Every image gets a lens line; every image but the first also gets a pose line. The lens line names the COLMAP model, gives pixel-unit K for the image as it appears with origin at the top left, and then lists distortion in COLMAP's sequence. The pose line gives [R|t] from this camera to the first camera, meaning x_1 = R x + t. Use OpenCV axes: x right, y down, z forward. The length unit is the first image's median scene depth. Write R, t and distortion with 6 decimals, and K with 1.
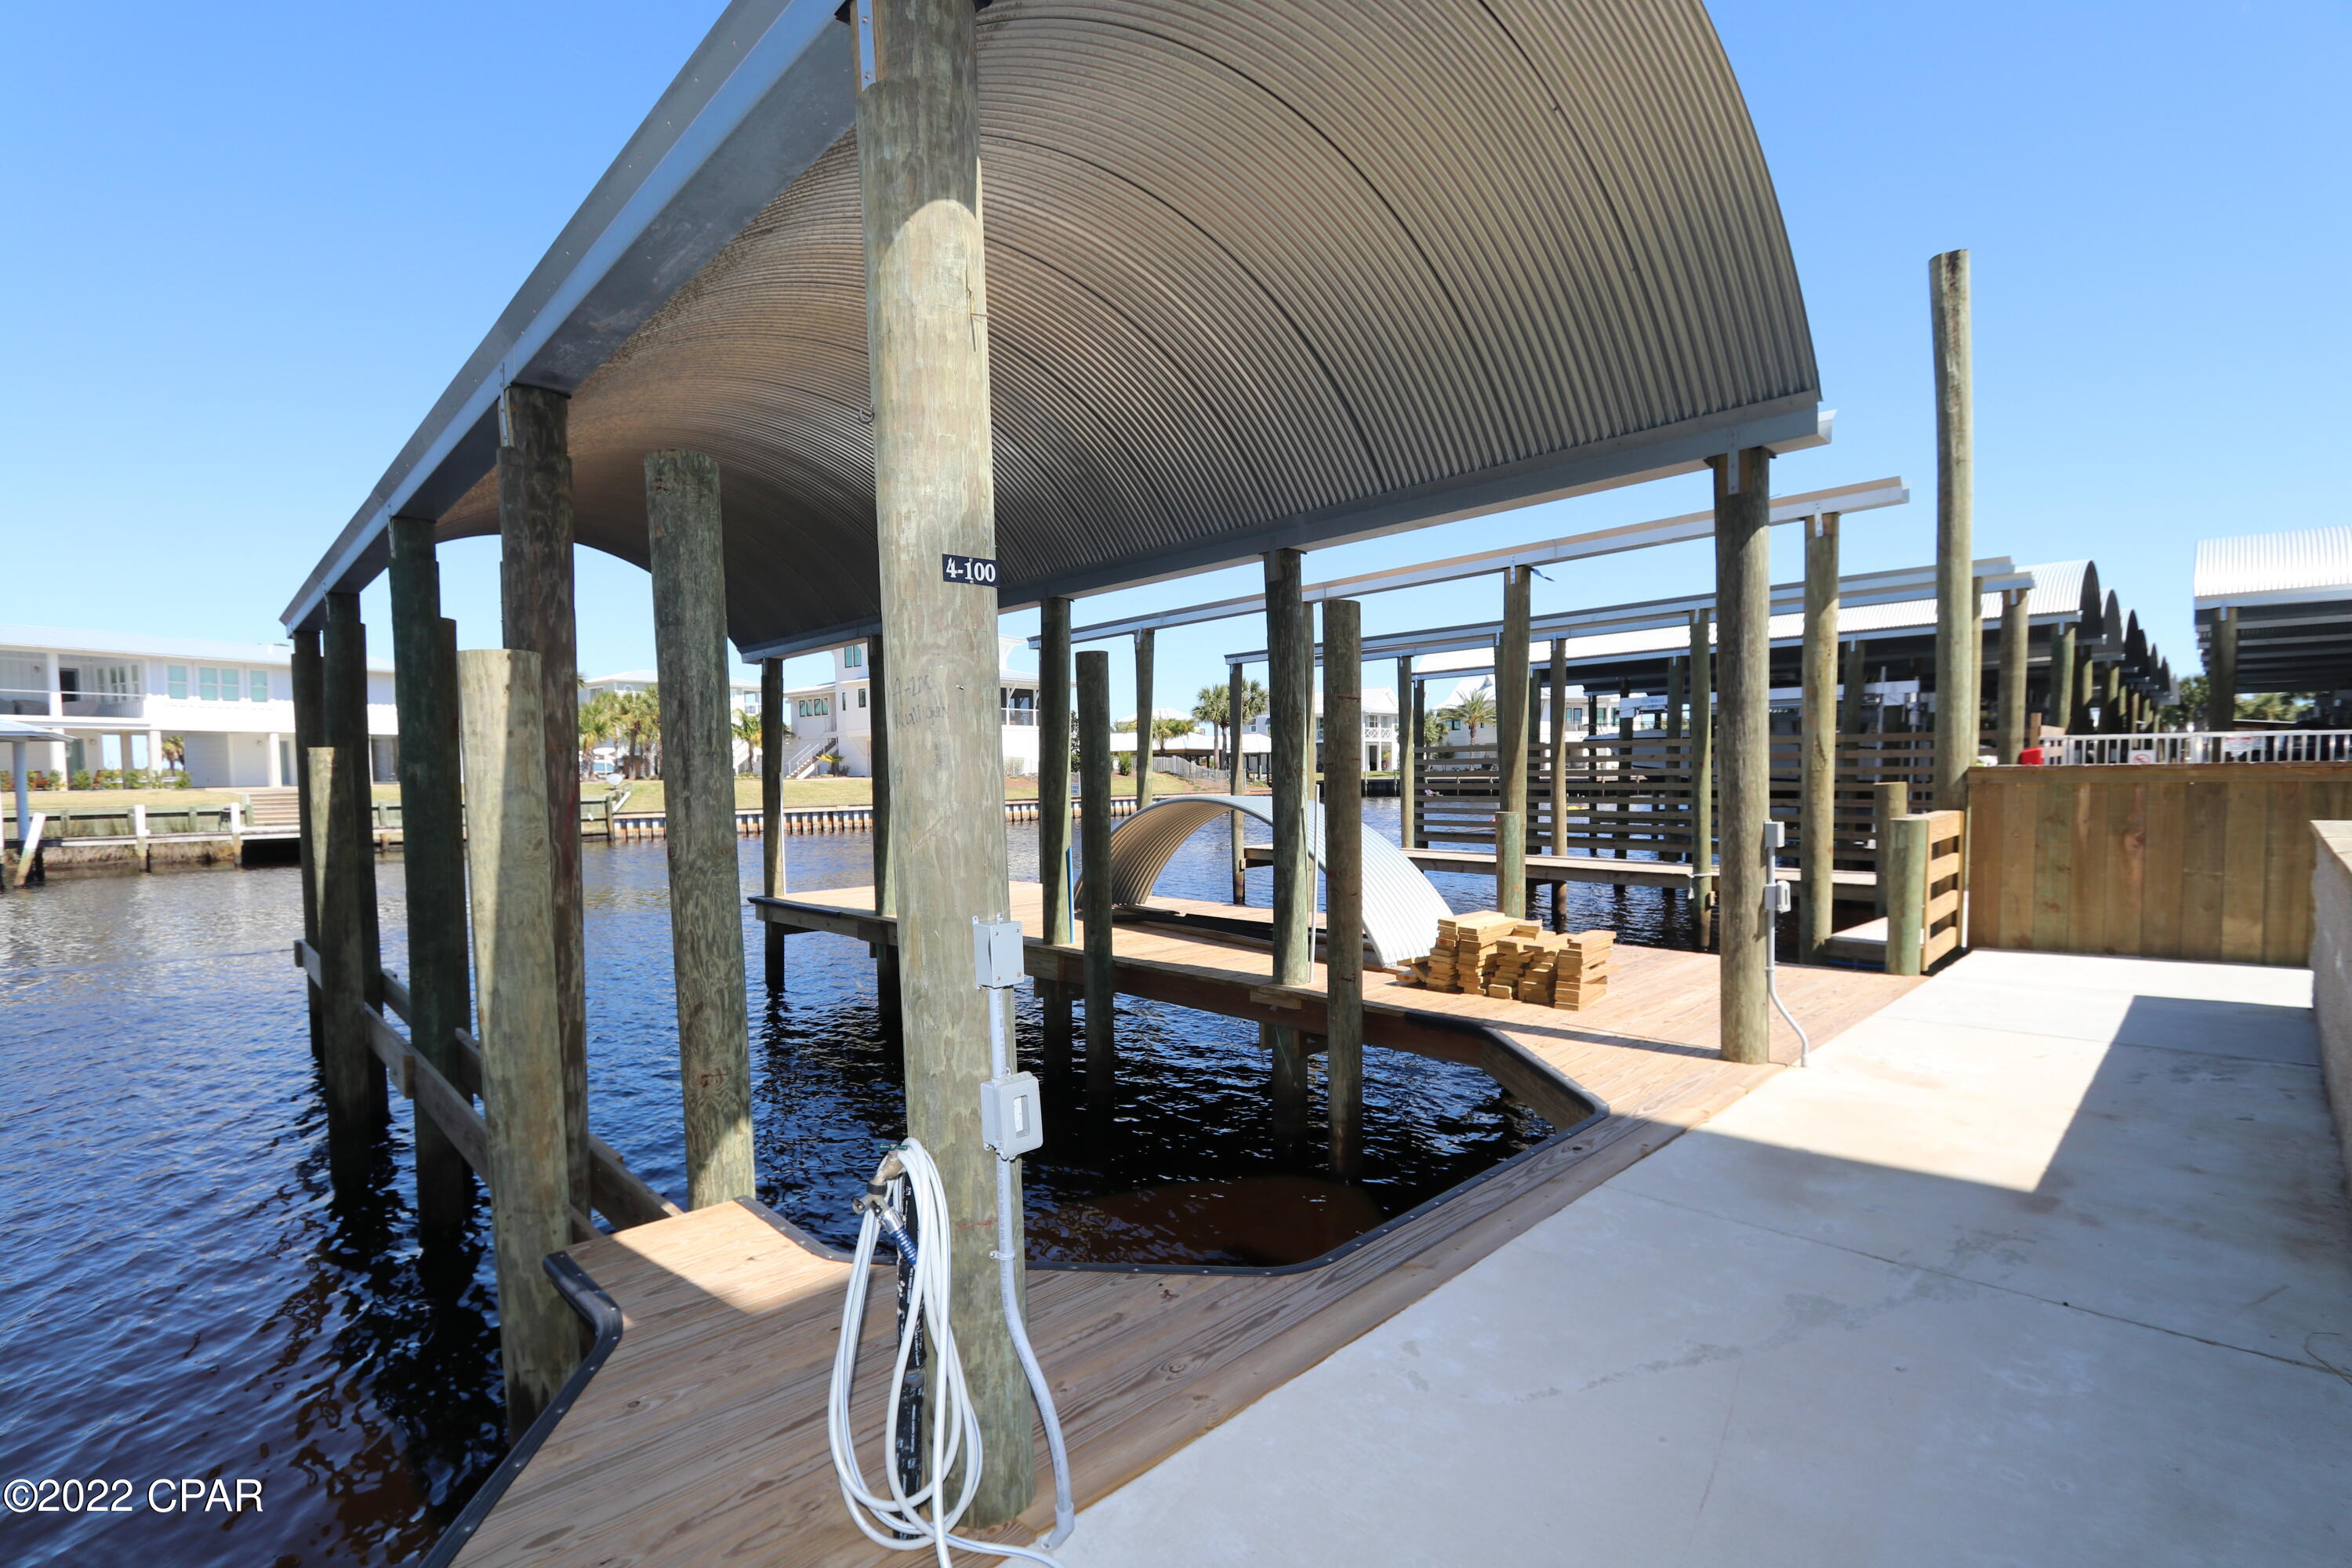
lens RADIAL K [[1087.4, 0, 1161.9], [0, 1087.4, 839.0], [0, 0, 1]] dist [-0.017810, 0.000488]
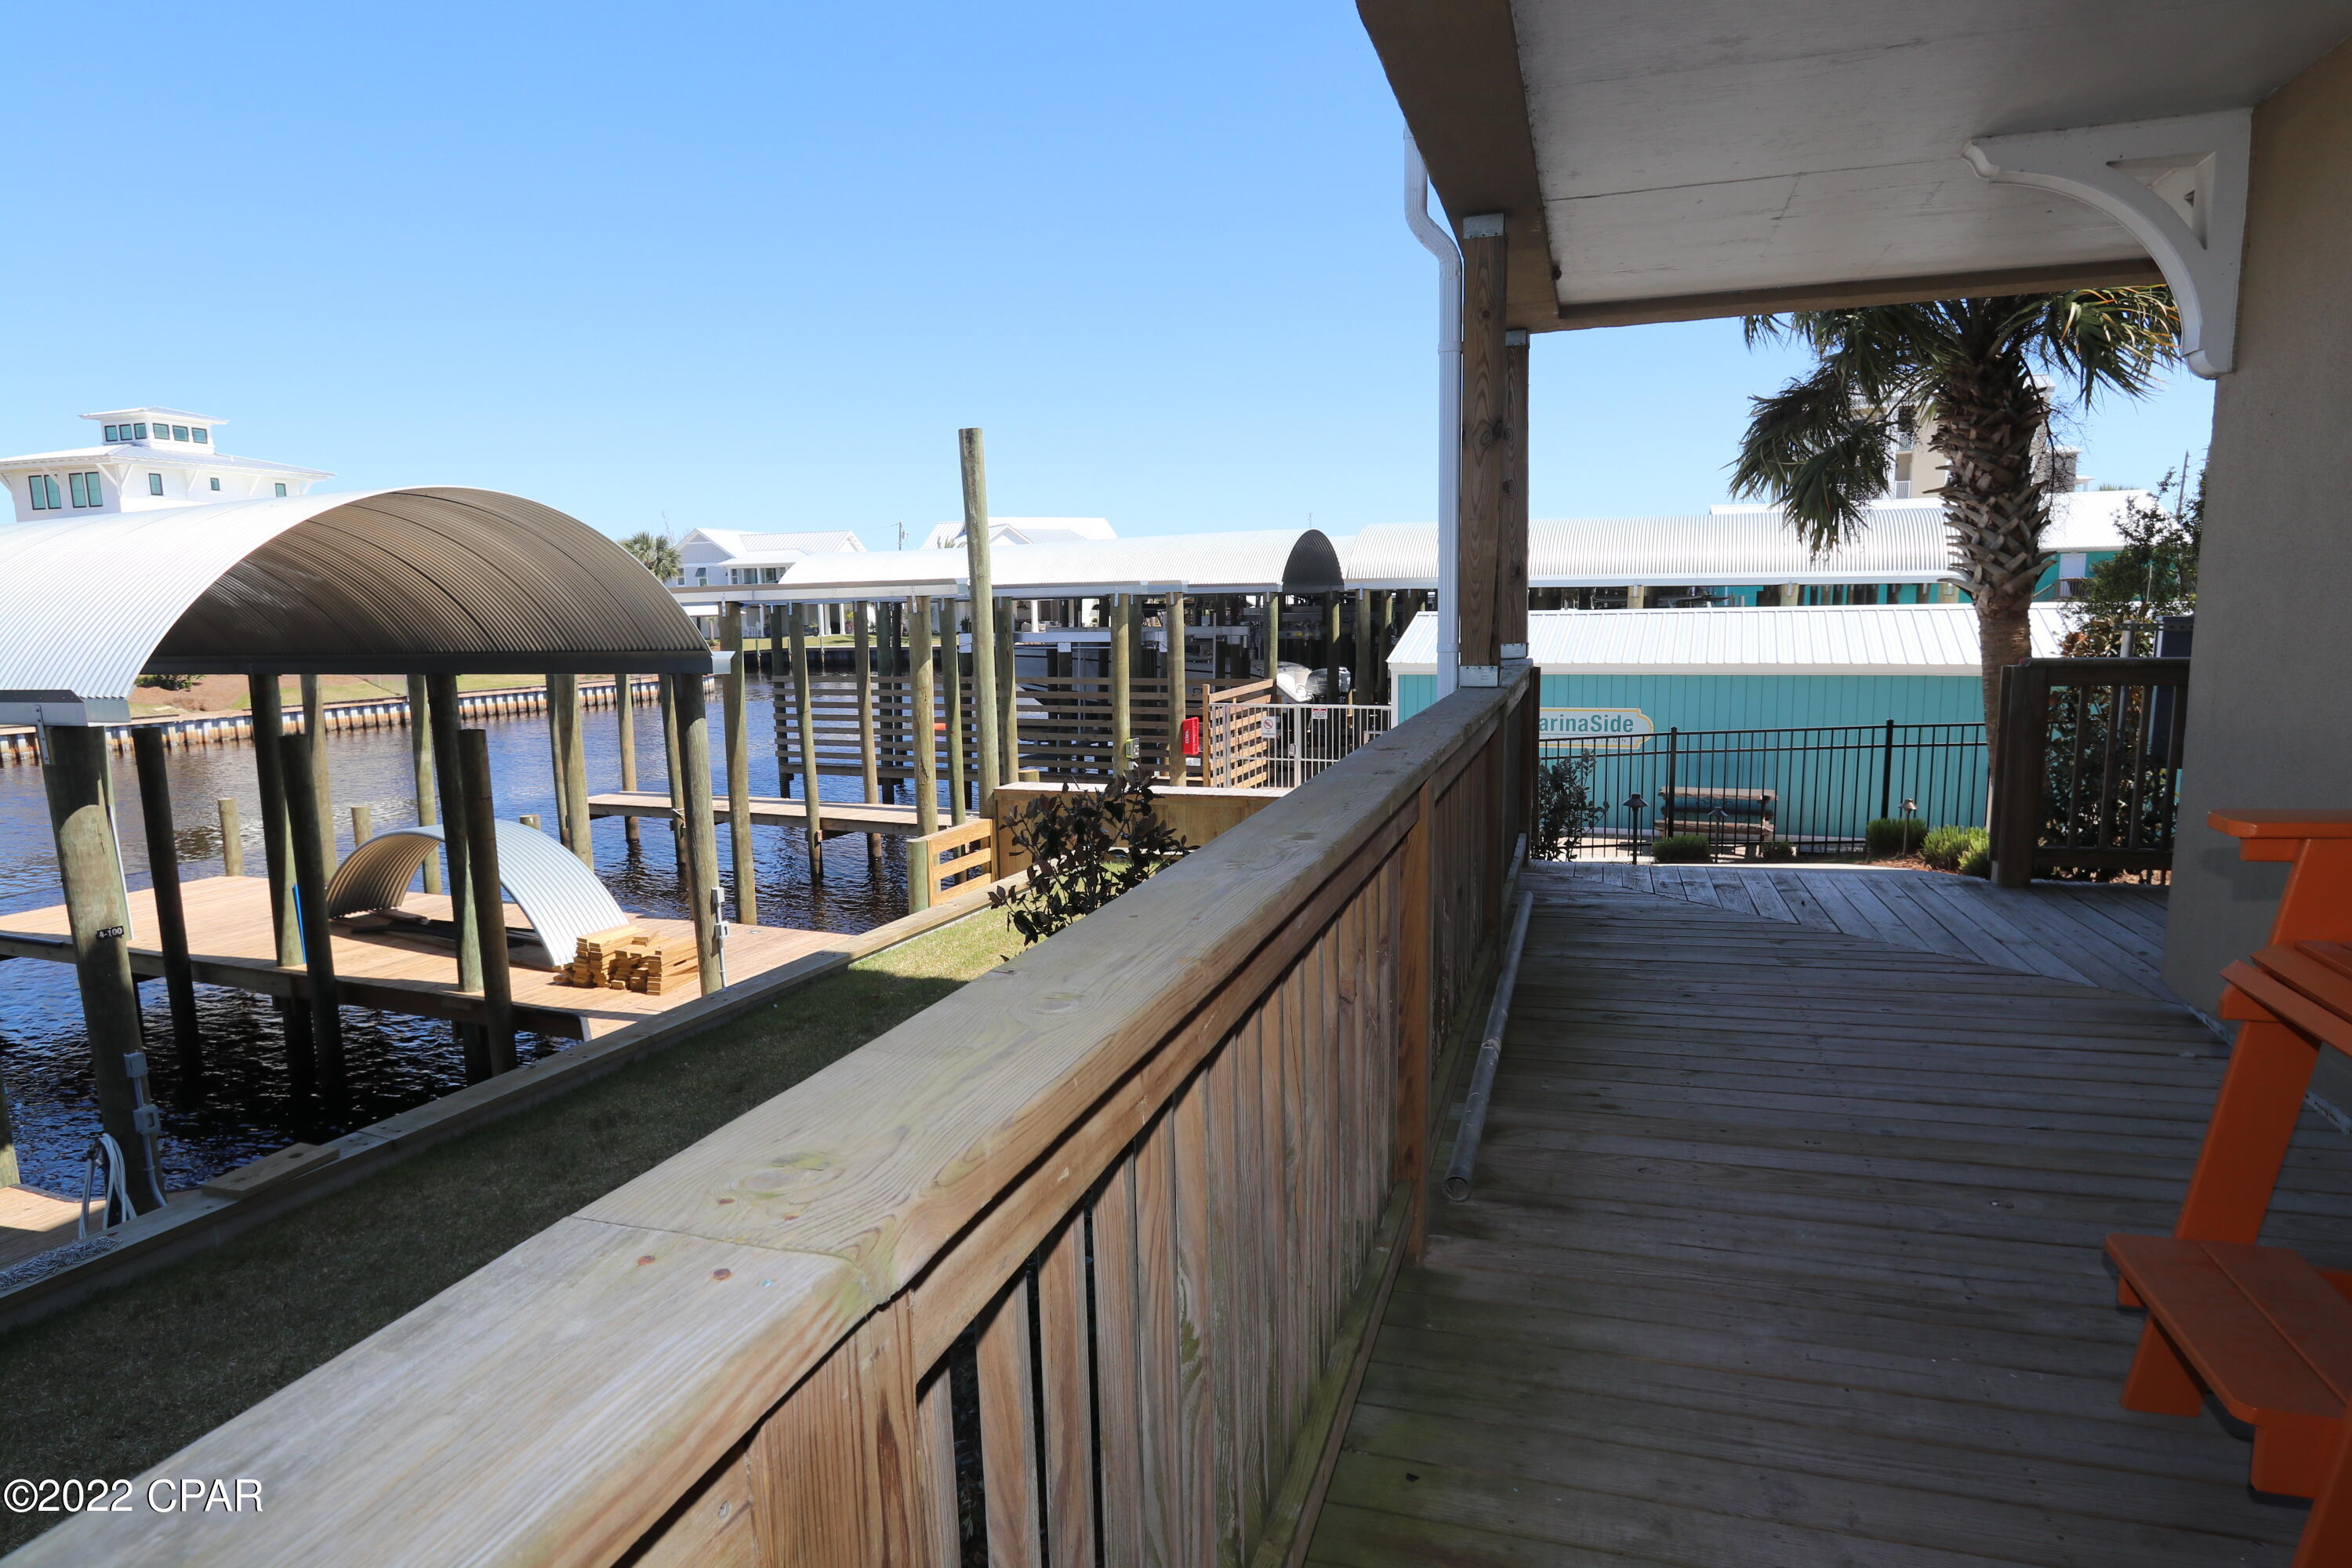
lens RADIAL K [[1382.3, 0, 1164.2], [0, 1382.3, 807.0], [0, 0, 1]] dist [-0.021951, 0.015672]
pose [[0.922548, -0.061024, 0.381027, 0.126184], [0.030483, 0.995856, 0.085685, -0.099512], [-0.384677, -0.067434, 0.920585, -0.412736]]
